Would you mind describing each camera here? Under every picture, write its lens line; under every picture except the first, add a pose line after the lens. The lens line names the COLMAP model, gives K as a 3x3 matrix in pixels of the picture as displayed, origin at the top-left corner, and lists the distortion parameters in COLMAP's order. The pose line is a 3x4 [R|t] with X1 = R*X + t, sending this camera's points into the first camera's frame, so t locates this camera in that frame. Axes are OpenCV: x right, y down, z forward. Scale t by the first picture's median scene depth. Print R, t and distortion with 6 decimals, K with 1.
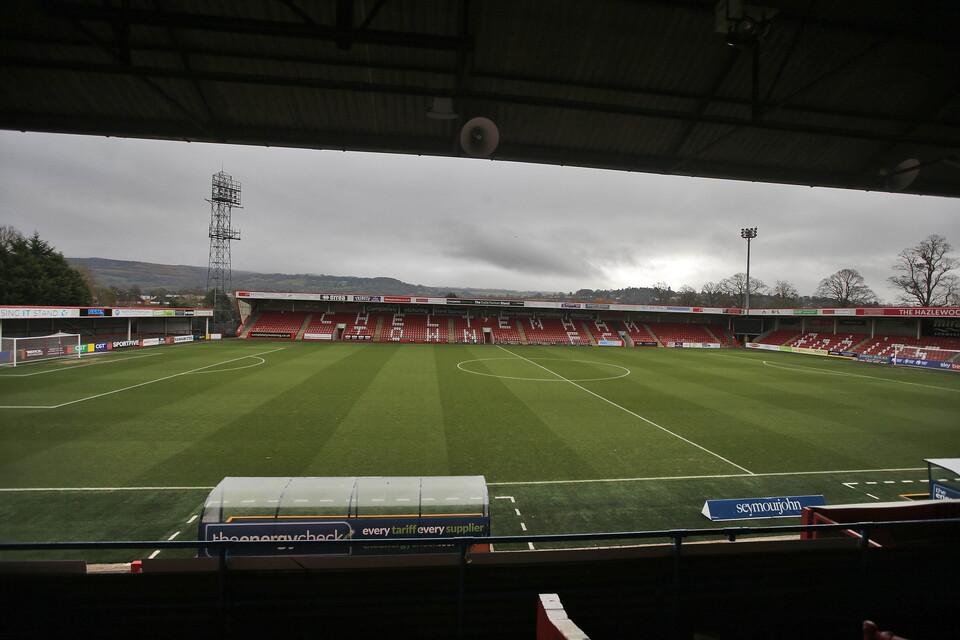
lens RADIAL K [[431.2, 0, 474.8], [0, 431.2, 320.4], [0, 0, 1]] dist [-0.038057, 0.006873]
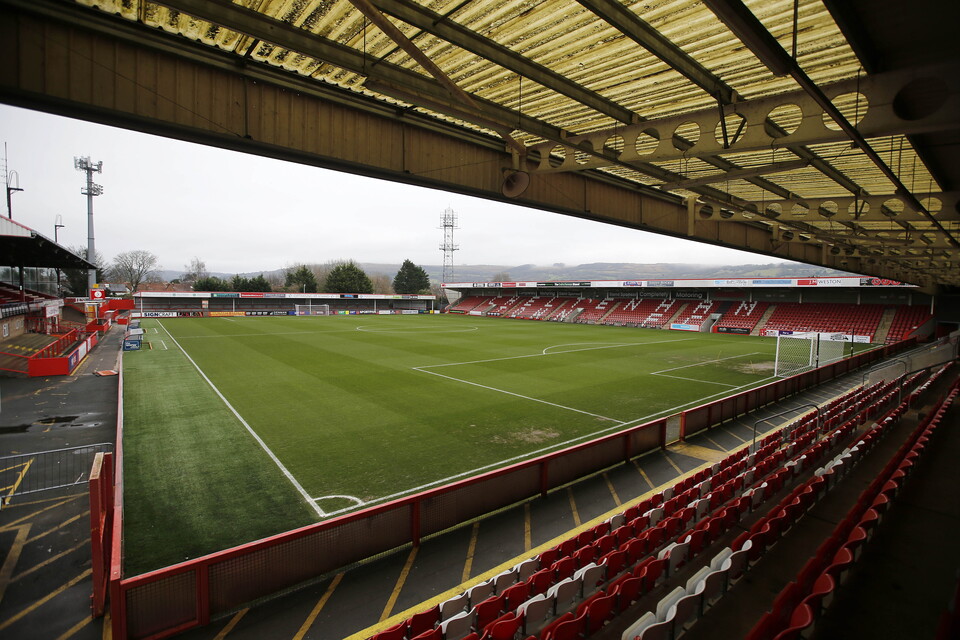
lens RADIAL K [[431.2, 0, 483.7], [0, 431.2, 324.0], [0, 0, 1]] dist [-0.038057, 0.006873]
pose [[0.547797, 0.034082, -0.835917, 0.835361], [-0.013047, 0.999396, 0.032198, 0.027139], [0.836509, -0.006731, 0.547911, 0.233392]]
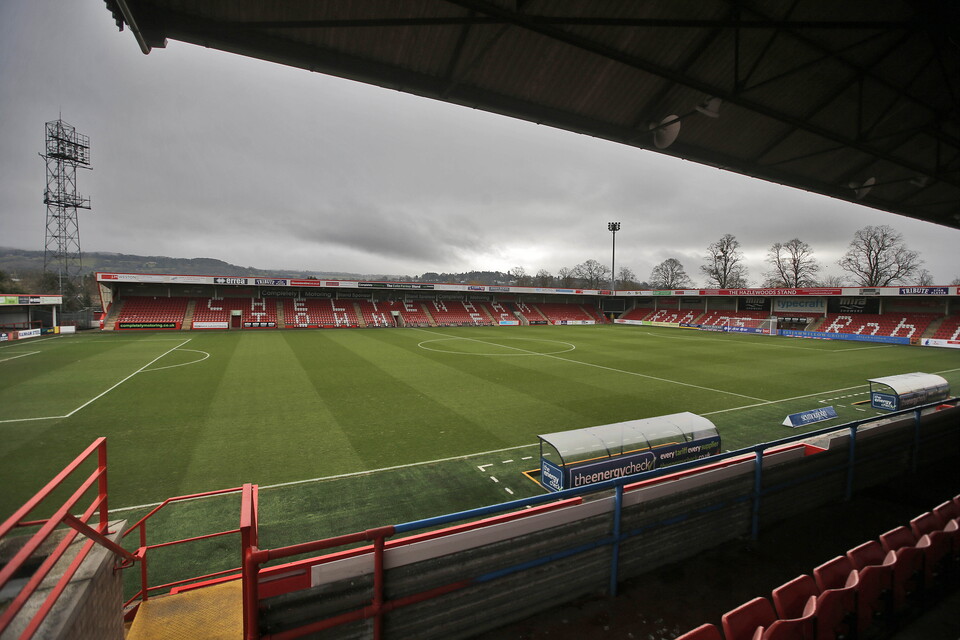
lens RADIAL K [[431.2, 0, 476.9], [0, 431.2, 323.0], [0, 0, 1]] dist [-0.038057, 0.006873]
pose [[0.940121, -0.030562, 0.339468, -0.143075], [0.015472, 0.998772, 0.047071, 0.000708], [-0.340489, -0.039000, 0.939439, -0.004465]]
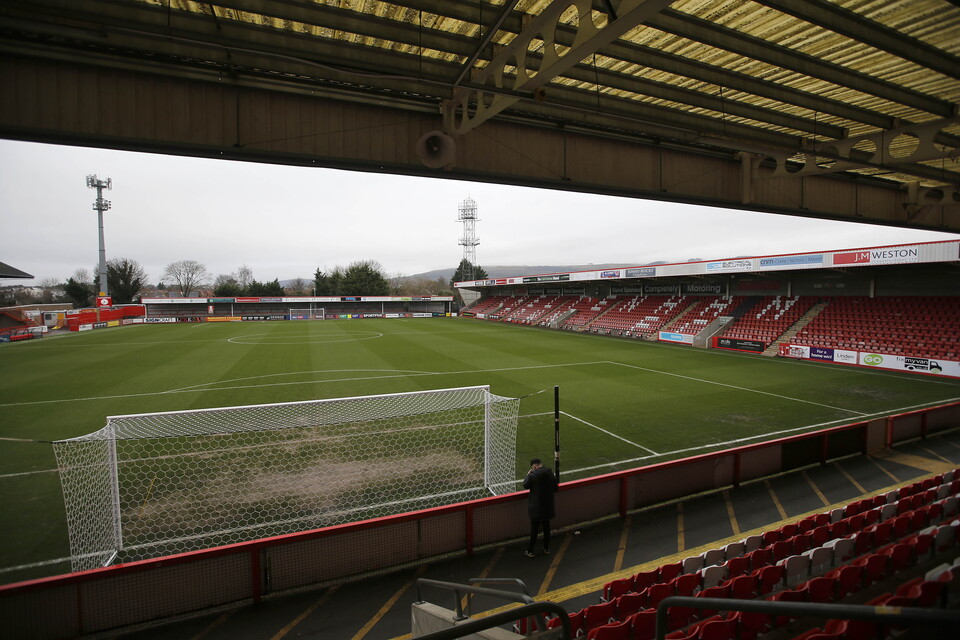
lens RADIAL K [[431.2, 0, 484.3], [0, 431.2, 321.1], [0, 0, 1]] dist [-0.038057, 0.006873]
pose [[0.288405, 0.025785, -0.957161, 0.804165], [-0.001882, 0.999651, 0.026362, 0.019877], [0.957507, -0.005801, 0.288353, 0.643125]]
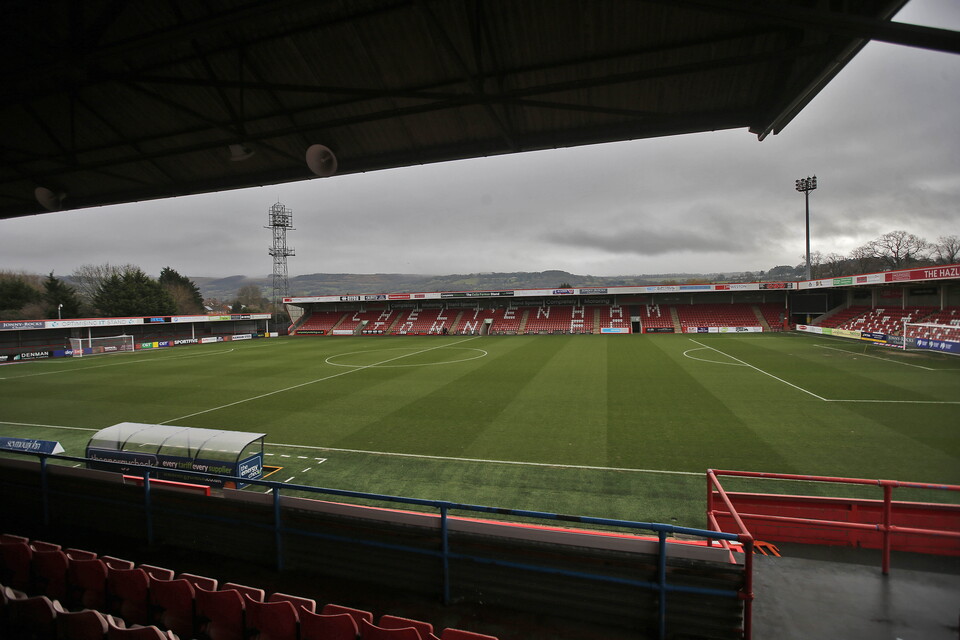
lens RADIAL K [[431.2, 0, 471.3], [0, 431.2, 319.0], [0, 0, 1]] dist [-0.038057, 0.006873]
pose [[0.923146, -0.040311, -0.382330, 0.403930], [0.045224, 0.998969, 0.003868, 0.012462], [0.381780, -0.020861, 0.924018, 0.046726]]
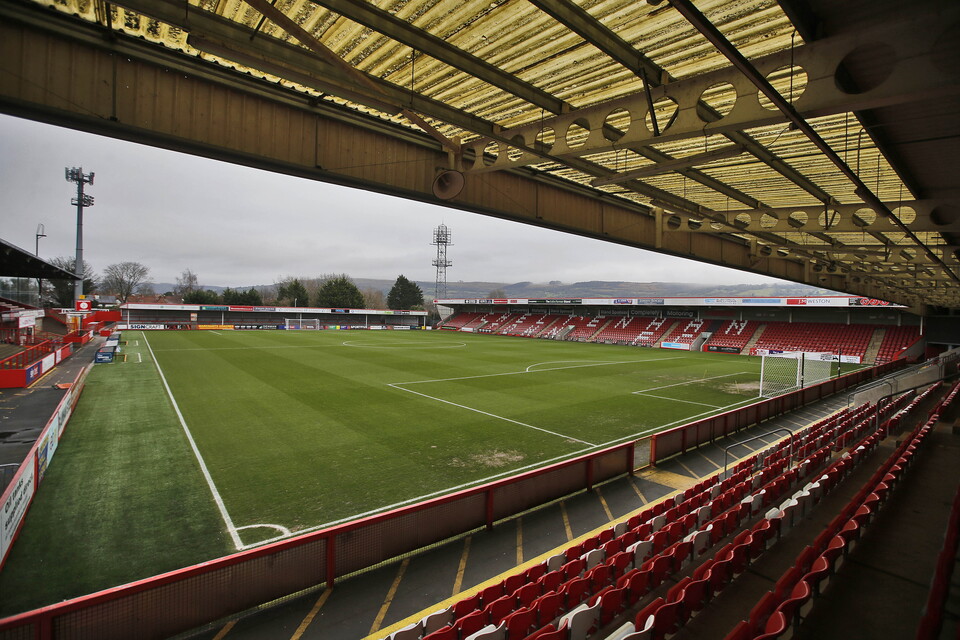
lens RADIAL K [[431.2, 0, 483.4], [0, 431.2, 323.3], [0, 0, 1]] dist [-0.038057, 0.006873]
pose [[0.556220, 0.006666, -0.831008, 0.835105], [-0.024500, 0.999665, -0.008380, 0.027716], [0.830674, 0.025021, 0.556197, 0.247138]]
